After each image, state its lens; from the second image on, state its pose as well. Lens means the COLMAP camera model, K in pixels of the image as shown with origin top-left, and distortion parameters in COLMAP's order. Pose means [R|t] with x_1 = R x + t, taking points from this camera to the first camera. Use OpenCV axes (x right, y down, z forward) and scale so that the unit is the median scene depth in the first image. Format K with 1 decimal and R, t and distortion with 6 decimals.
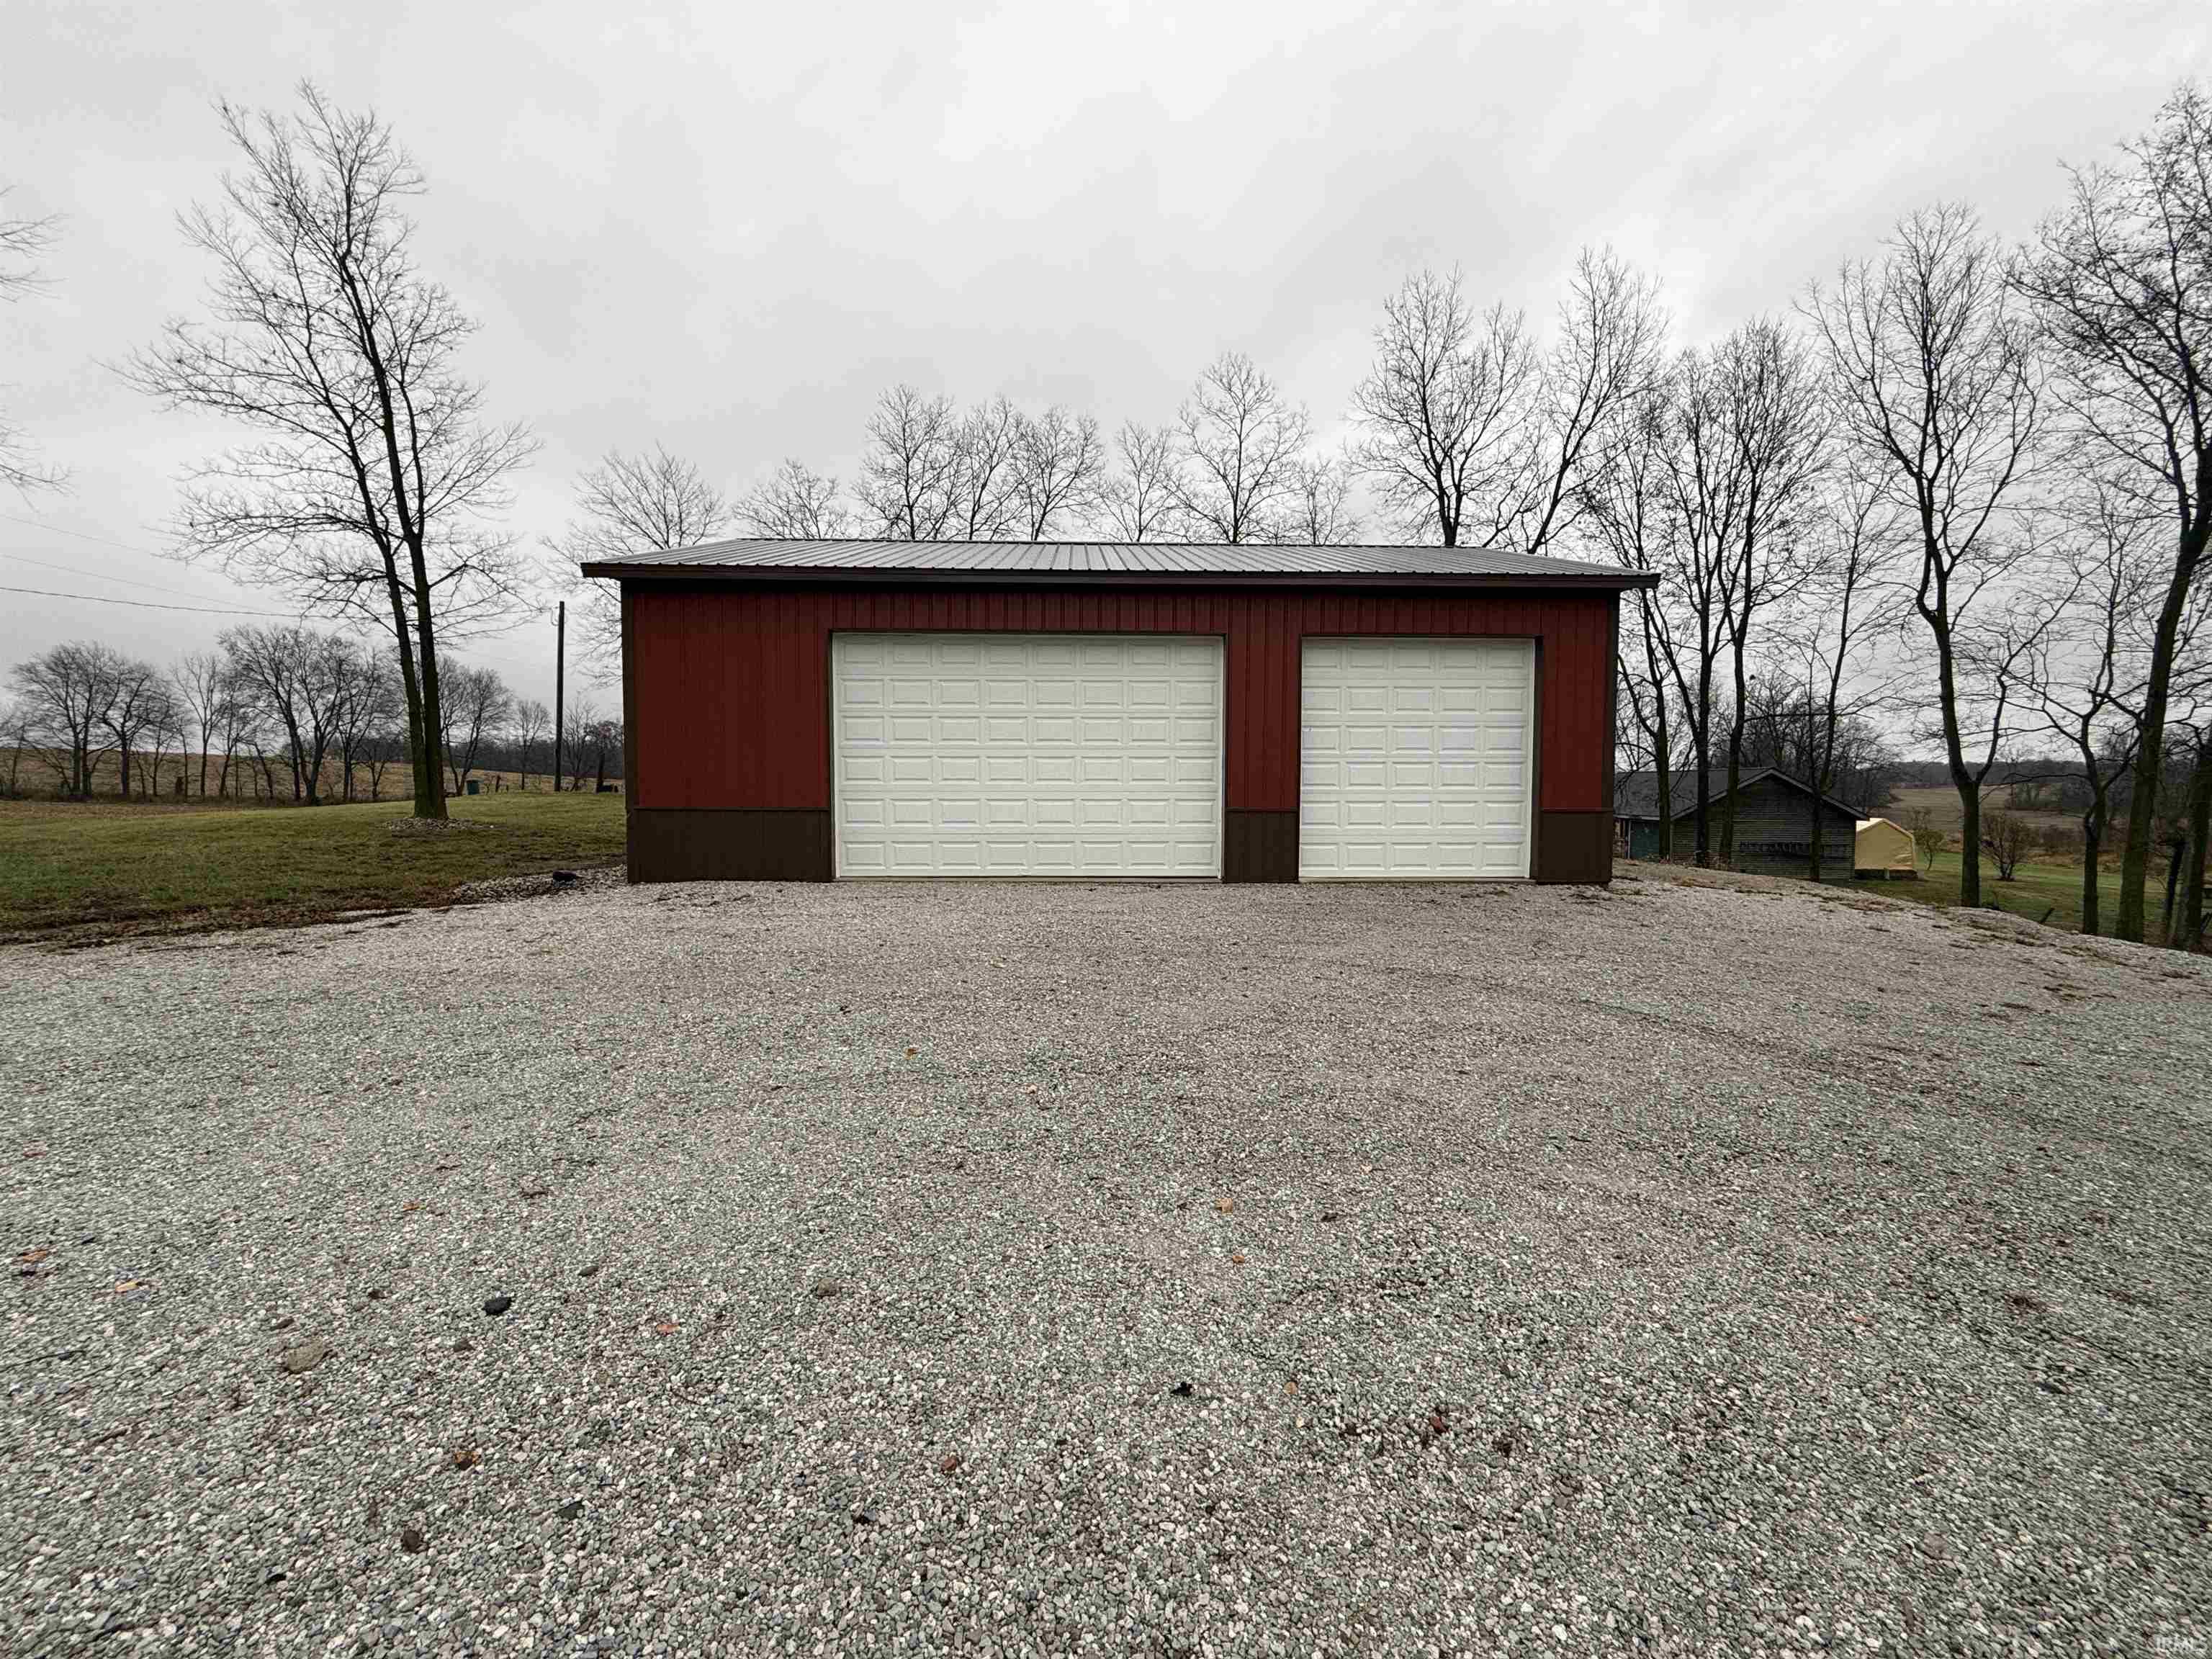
lens RADIAL K [[871.6, 0, 1102.4], [0, 871.6, 823.8], [0, 0, 1]] dist [-0.001197, 0.000770]
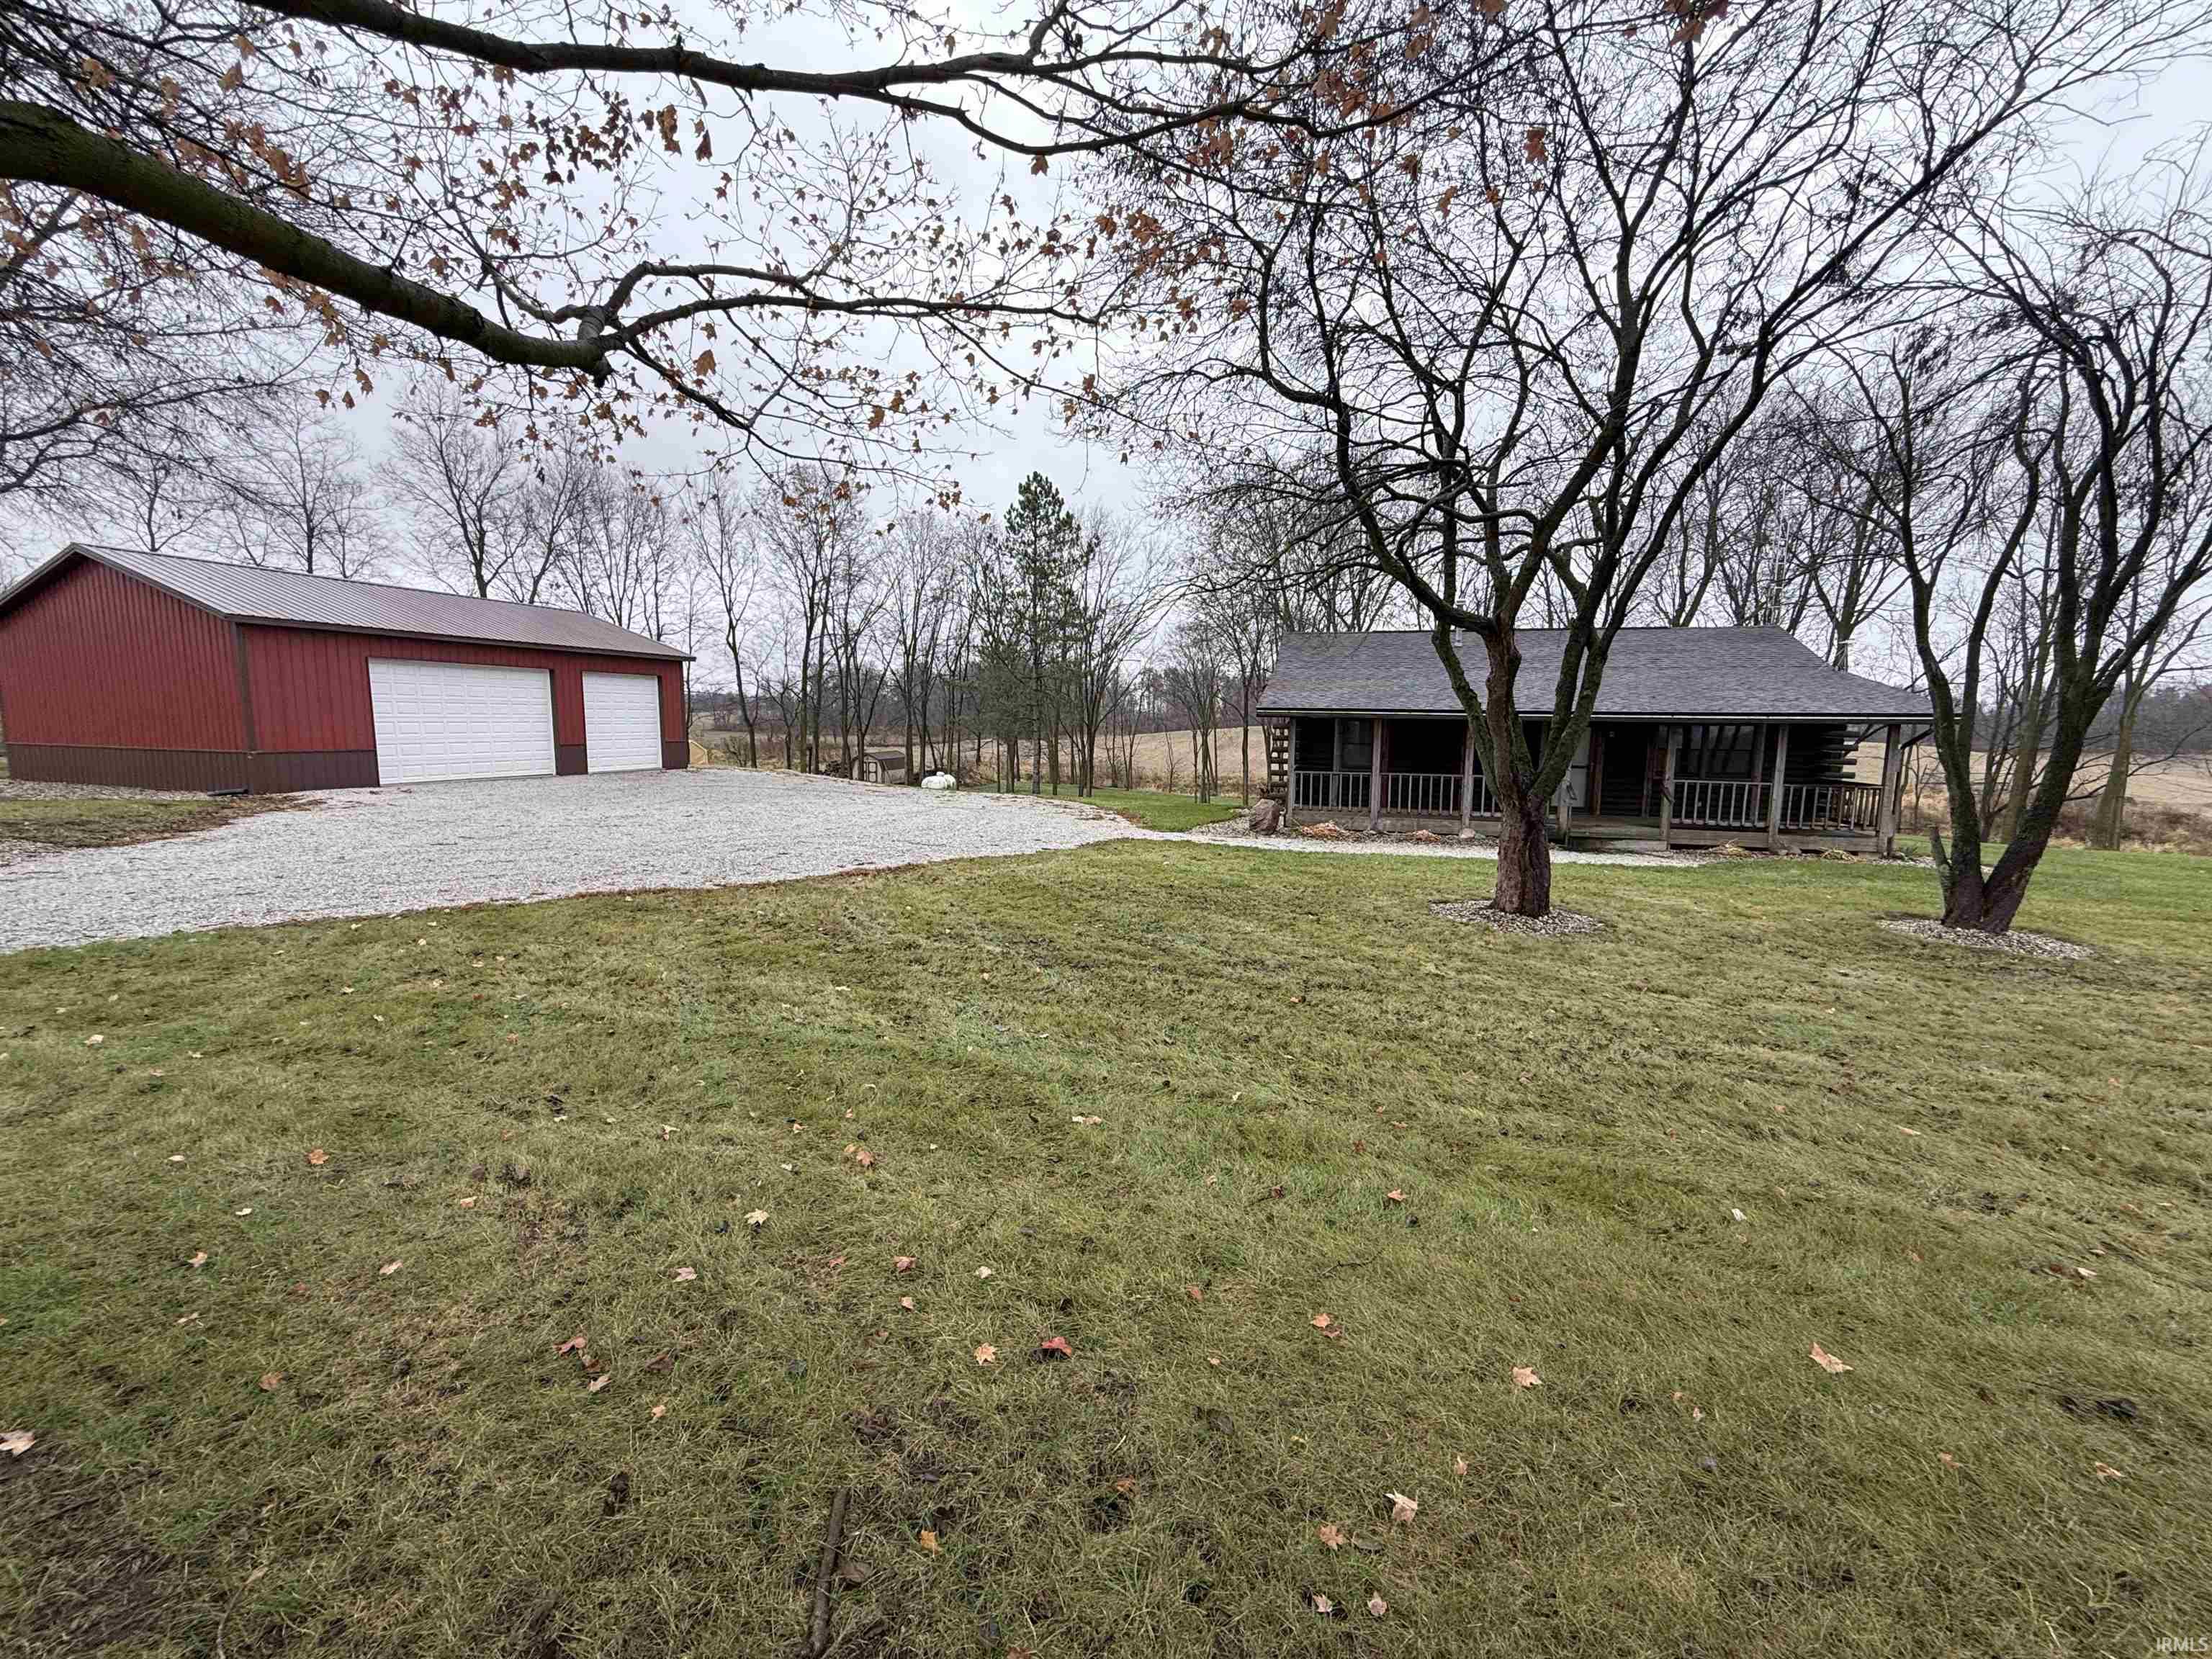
lens RADIAL K [[871.6, 0, 1102.7], [0, 871.6, 830.5], [0, 0, 1]] dist [-0.001197, 0.000770]
pose [[0.329357, -0.120616, 0.936470, -1.563606], [0.031441, 0.992658, 0.116795, -0.013312], [-0.943682, -0.009024, 0.330731, -1.119068]]
